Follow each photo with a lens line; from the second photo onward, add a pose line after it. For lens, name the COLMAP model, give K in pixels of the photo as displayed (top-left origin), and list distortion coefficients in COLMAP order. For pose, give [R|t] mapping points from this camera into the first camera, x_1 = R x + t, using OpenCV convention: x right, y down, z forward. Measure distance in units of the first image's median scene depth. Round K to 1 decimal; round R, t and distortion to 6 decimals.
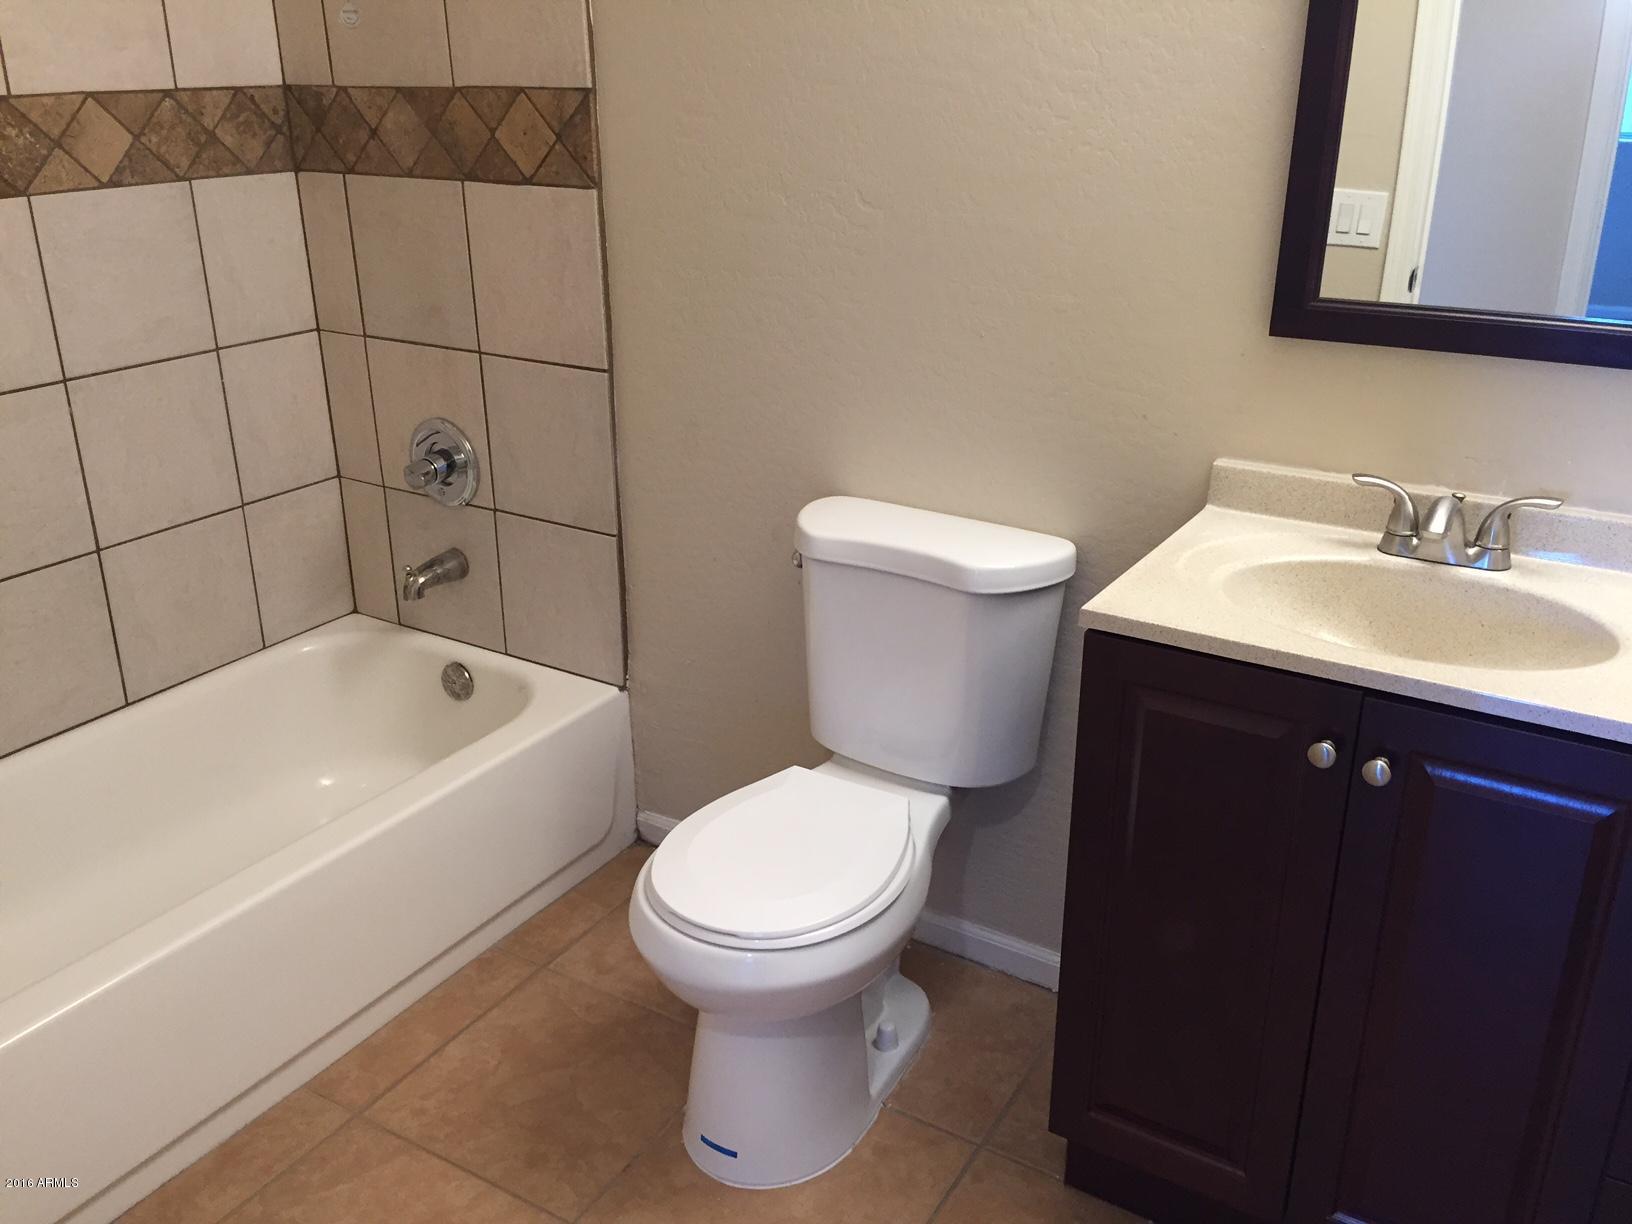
lens RADIAL K [[1412.8, 0, 818.8], [0, 1412.8, 608.9], [0, 0, 1]] dist [0.084089, -0.119001]
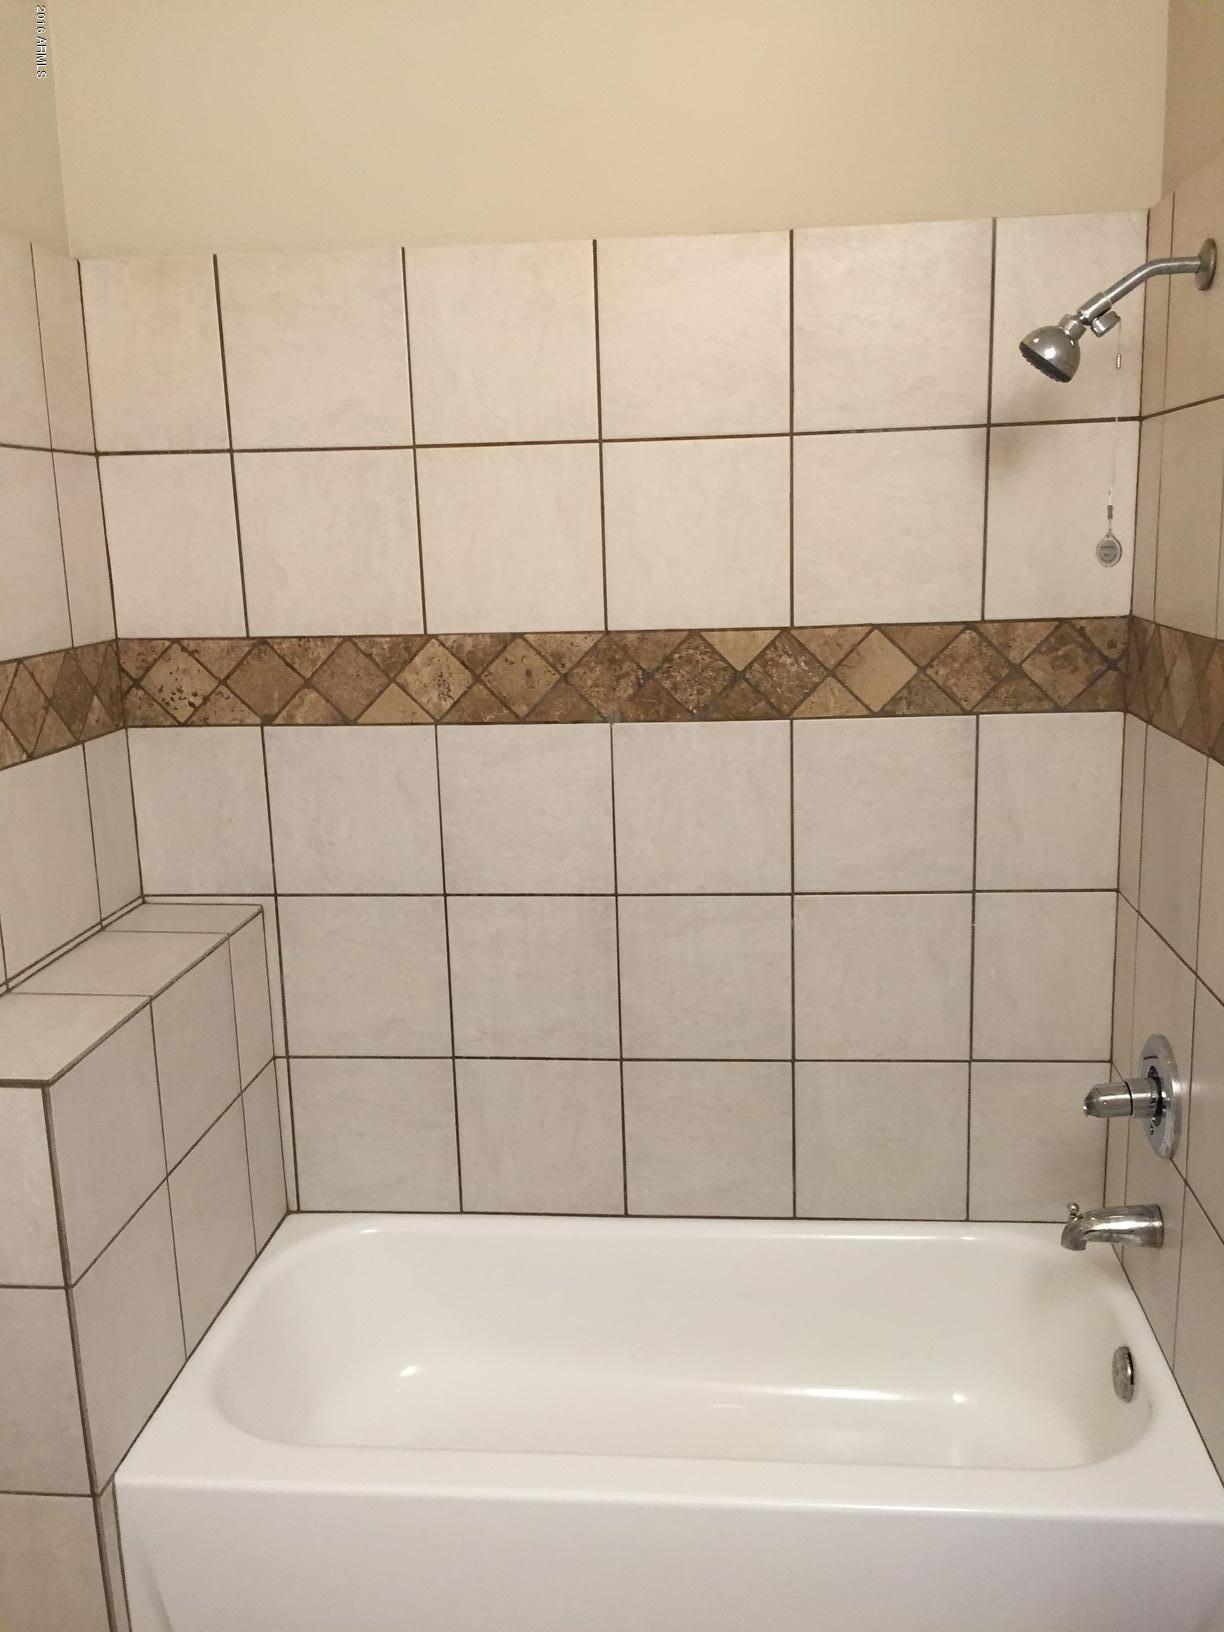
lens RADIAL K [[1412.8, 0, 612.7], [0, 1412.8, 821.1], [0, 0, 1]] dist [0.084089, -0.119001]
pose [[0.432223, 0.183078, -0.882987, 0.287354], [-0.303353, 0.951627, 0.048818, -0.213025], [0.849212, 0.246756, 0.466852, 0.401399]]
